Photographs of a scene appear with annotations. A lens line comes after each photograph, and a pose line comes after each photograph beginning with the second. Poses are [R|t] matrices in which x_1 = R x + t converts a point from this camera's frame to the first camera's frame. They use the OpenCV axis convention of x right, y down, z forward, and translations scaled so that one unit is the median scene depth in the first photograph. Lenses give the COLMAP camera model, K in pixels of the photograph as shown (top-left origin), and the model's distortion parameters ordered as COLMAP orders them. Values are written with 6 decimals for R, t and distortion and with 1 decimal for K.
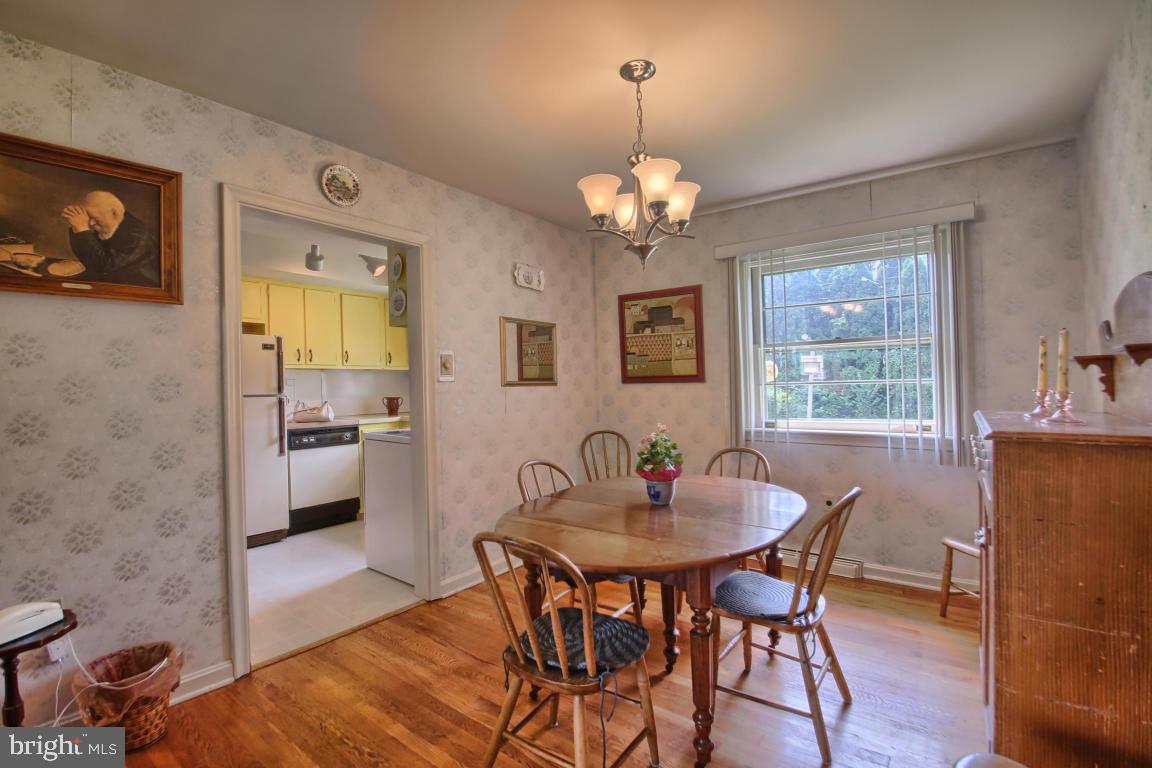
lens RADIAL K [[521.4, 0, 577.9], [0, 521.4, 378.0], [0, 0, 1]] dist [-0.000669, -0.000196]
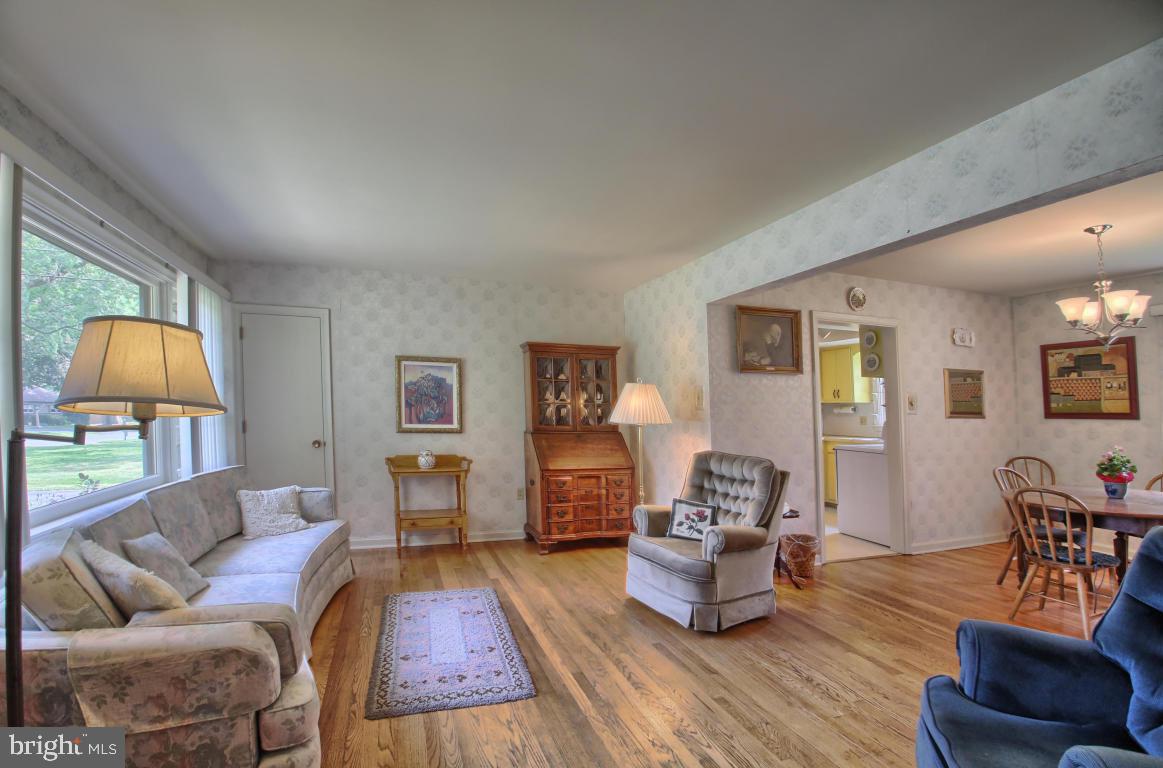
lens RADIAL K [[511.0, 0, 582.1], [0, 511.0, 389.3], [0, 0, 1]] dist [-0.001382, -0.015927]
pose [[0.845220, 0.004282, -0.534402, -0.218534], [-0.020432, 0.999496, -0.024307, -0.007034], [0.534028, 0.031463, 0.844881, -0.618069]]
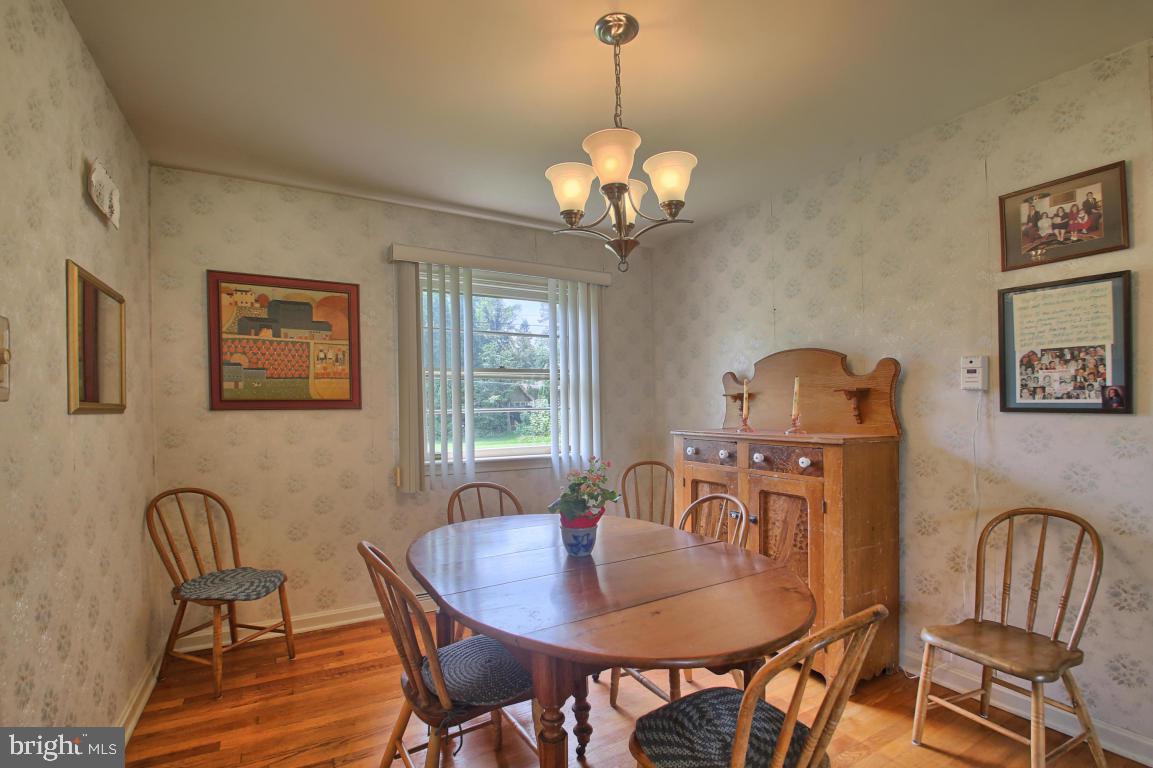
lens RADIAL K [[524.7, 0, 575.5], [0, 524.7, 398.1], [0, 0, 1]] dist [-0.002480, -0.000218]
pose [[0.414453, 0.026965, 0.909671, -0.345835], [-0.007770, 0.999629, -0.026091, 0.010084], [-0.910037, 0.003745, 0.414509, 0.379830]]
